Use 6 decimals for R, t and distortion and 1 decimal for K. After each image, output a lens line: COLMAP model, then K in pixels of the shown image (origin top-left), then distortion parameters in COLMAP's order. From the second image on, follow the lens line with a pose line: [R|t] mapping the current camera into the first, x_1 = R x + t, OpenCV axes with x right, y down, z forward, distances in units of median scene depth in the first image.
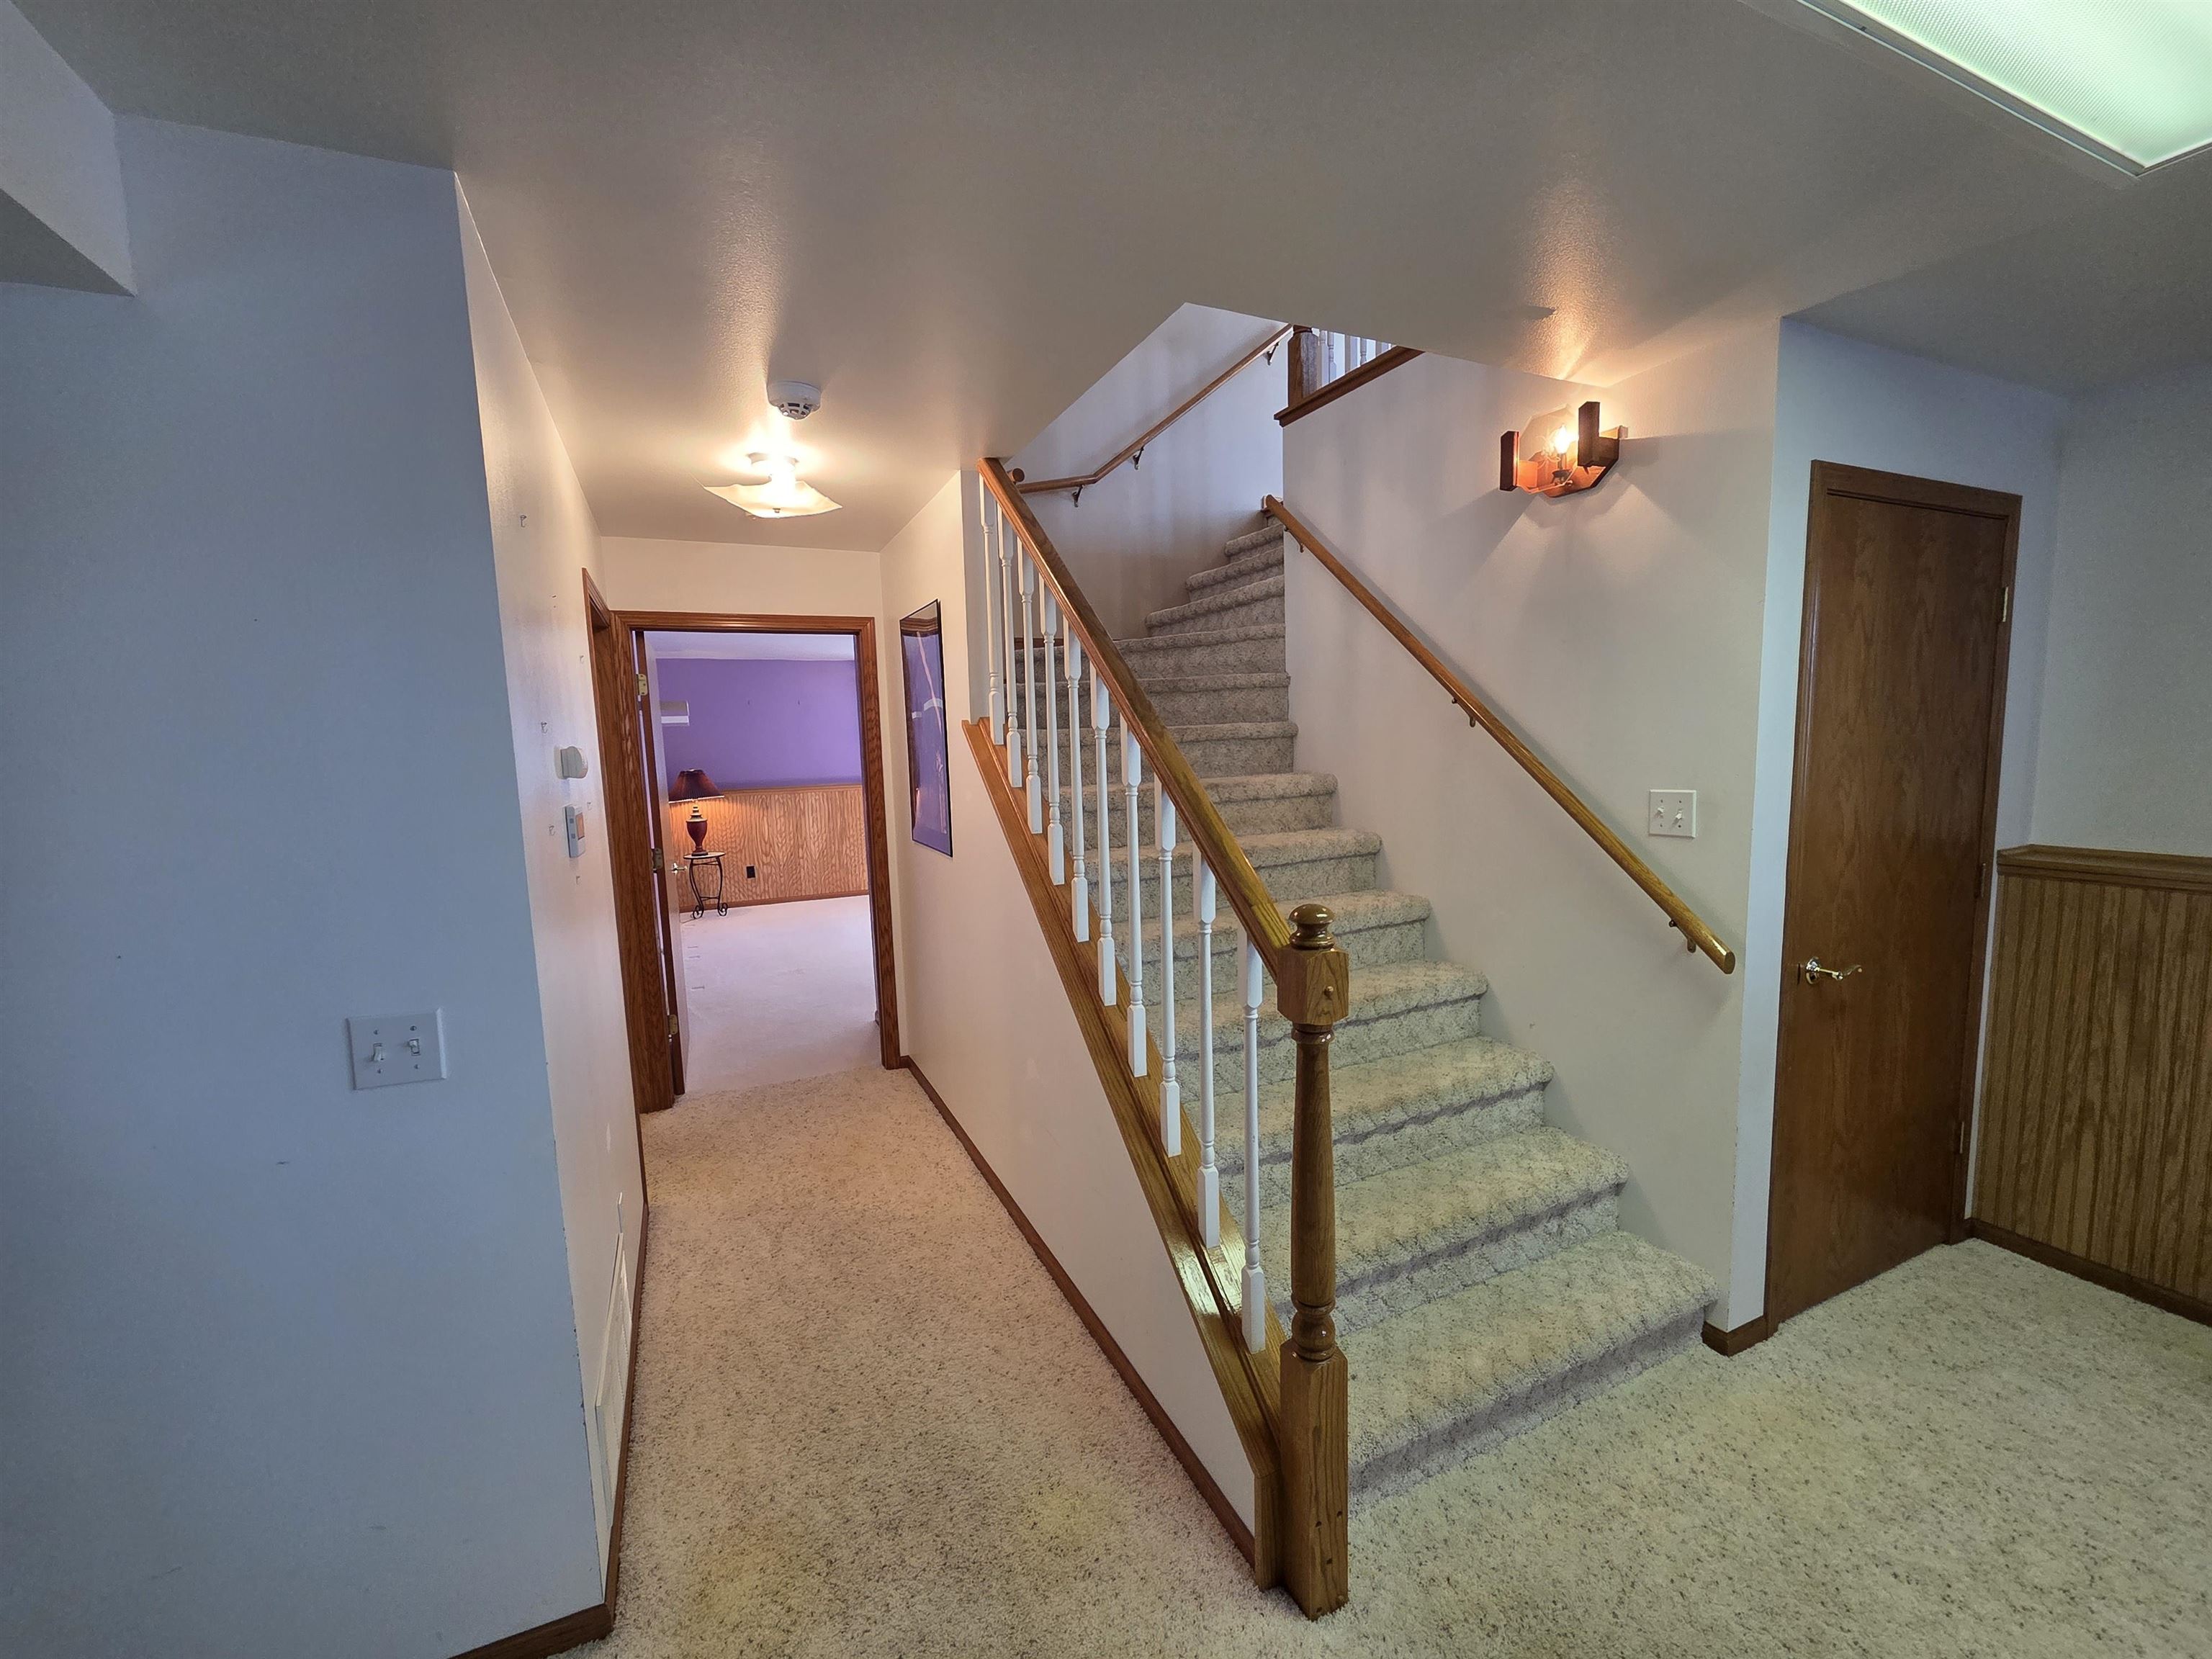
lens RADIAL K [[895.2, 0, 1106.0], [0, 895.2, 829.5], [0, 0, 1]] dist [0.001635, -0.000051]
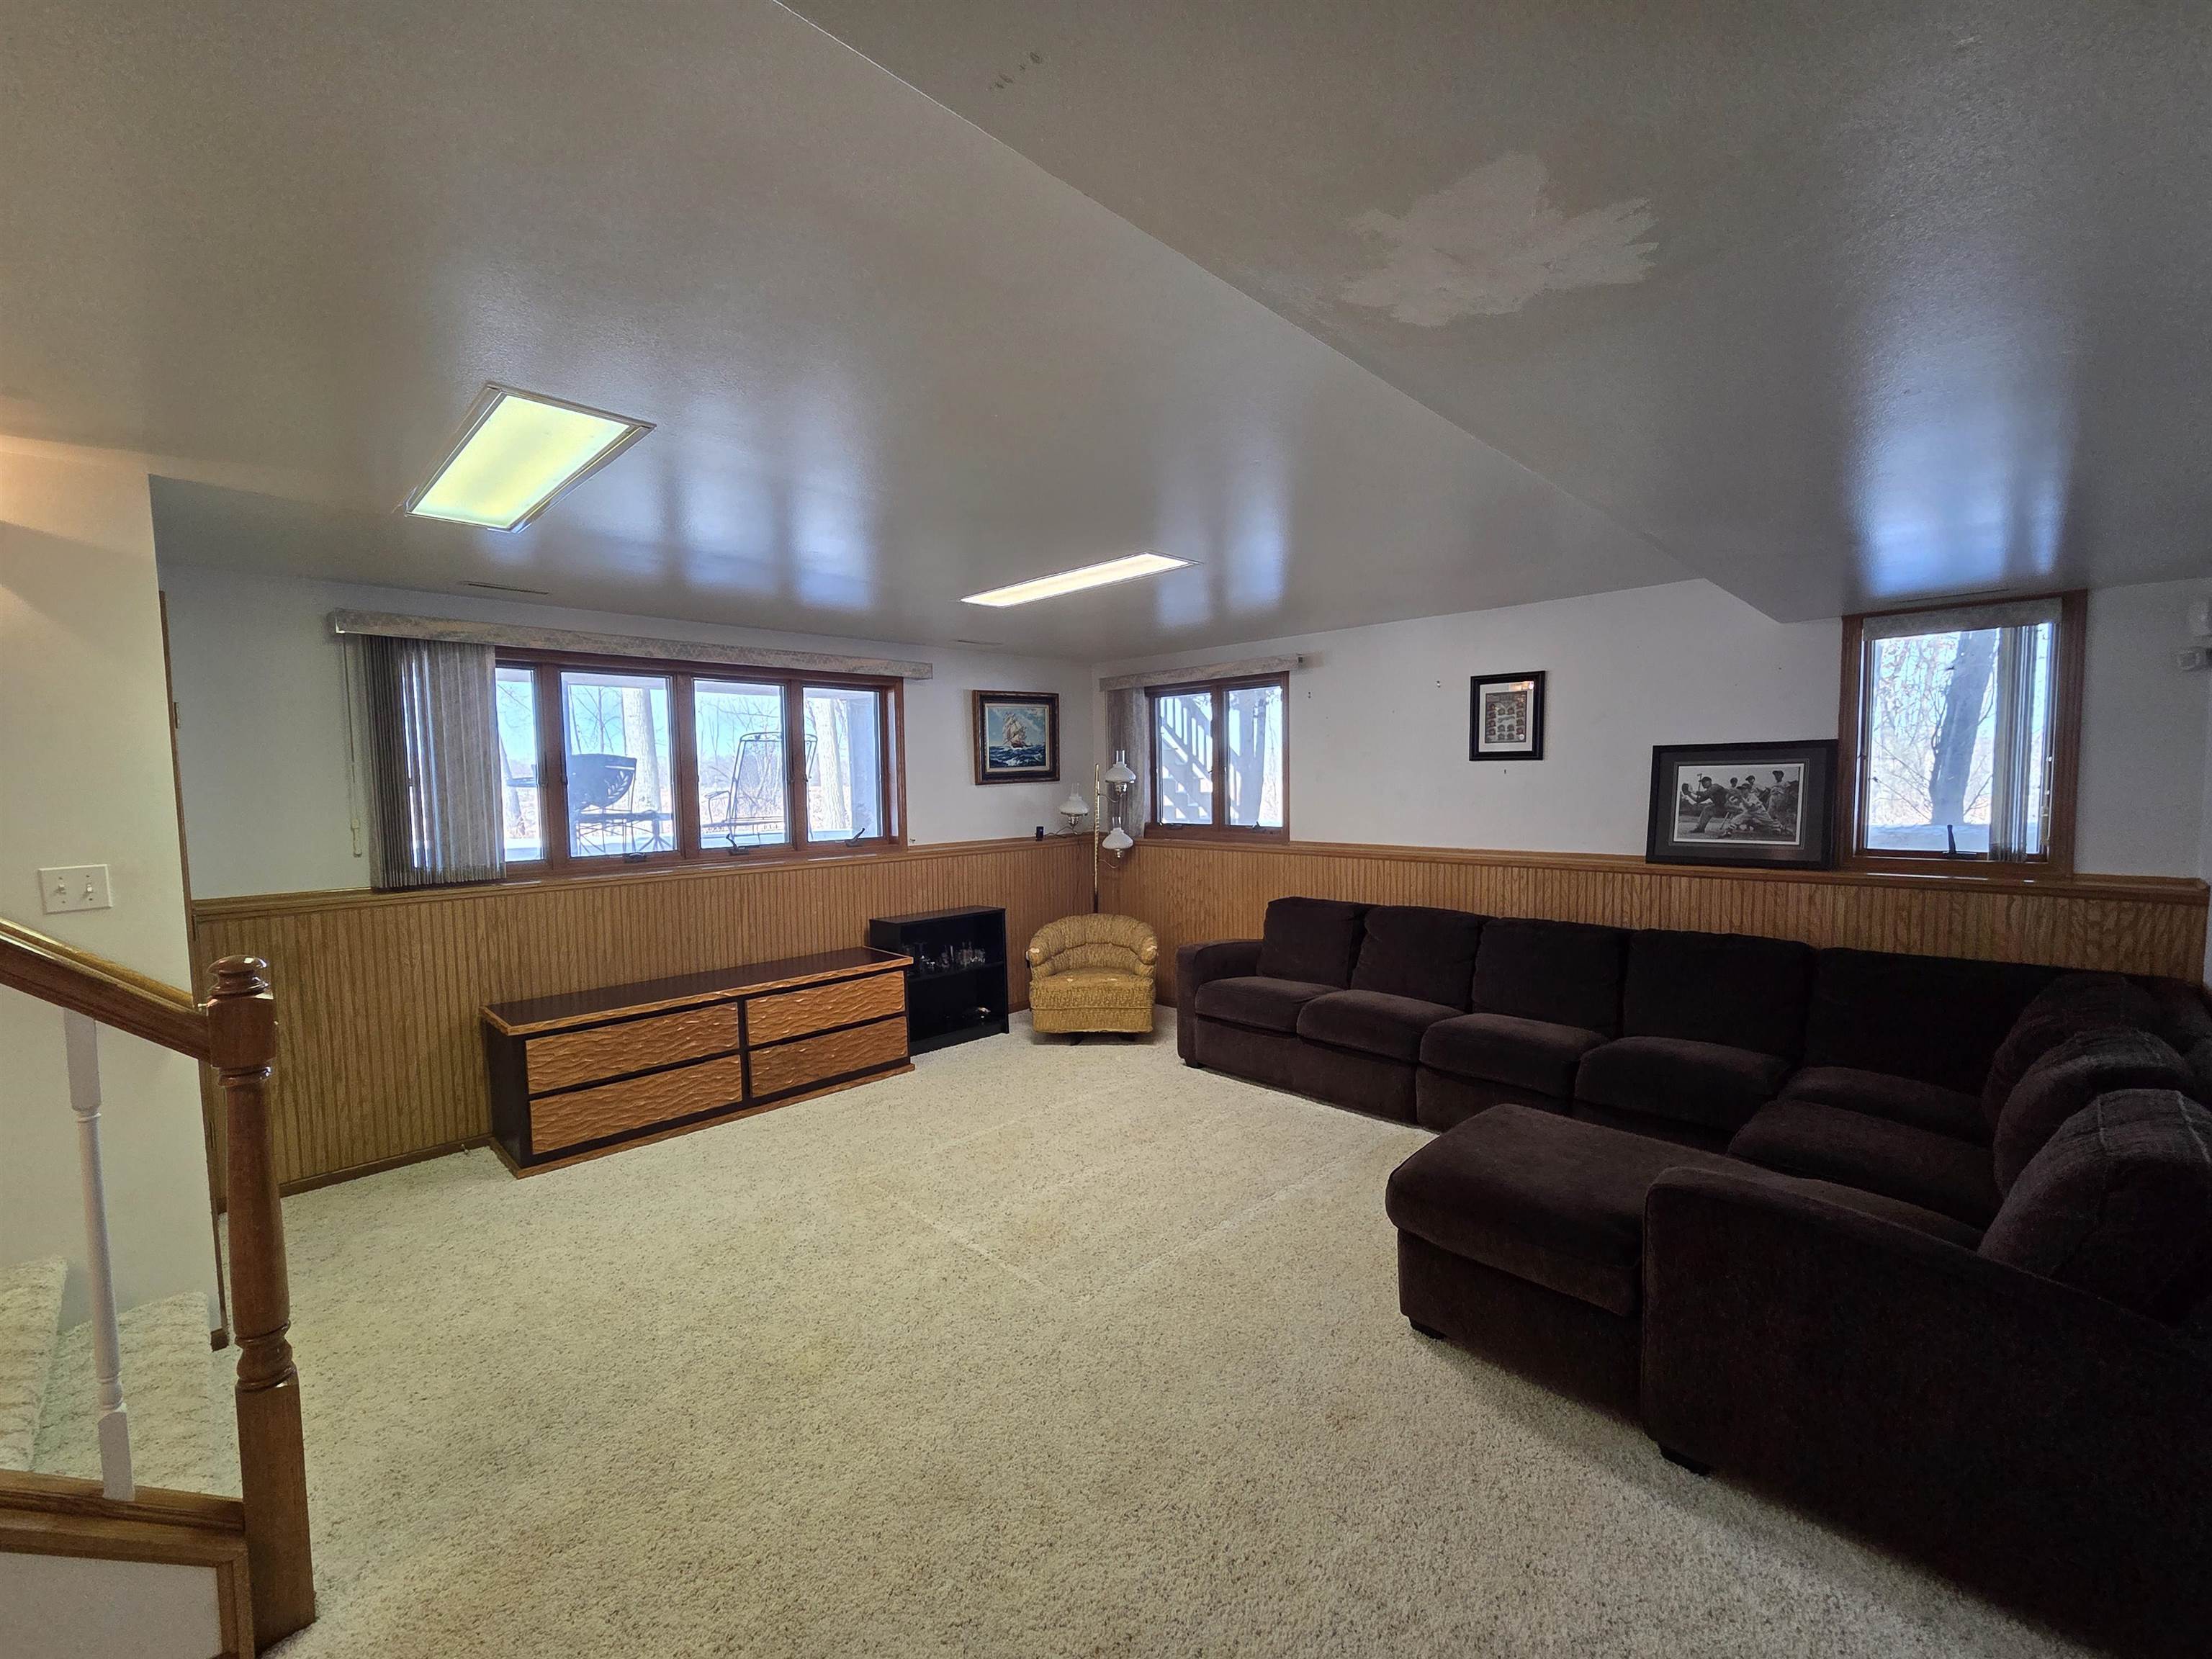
lens RADIAL K [[906.3, 0, 1114.9], [0, 906.3, 840.0], [0, 0, 1]] dist [0.004305, -0.000771]
pose [[-0.357921, -0.031820, 0.933210, -1.843200], [0.128333, 0.988259, 0.082917, -0.019565], [-0.924891, 0.149439, -0.349635, 0.597945]]
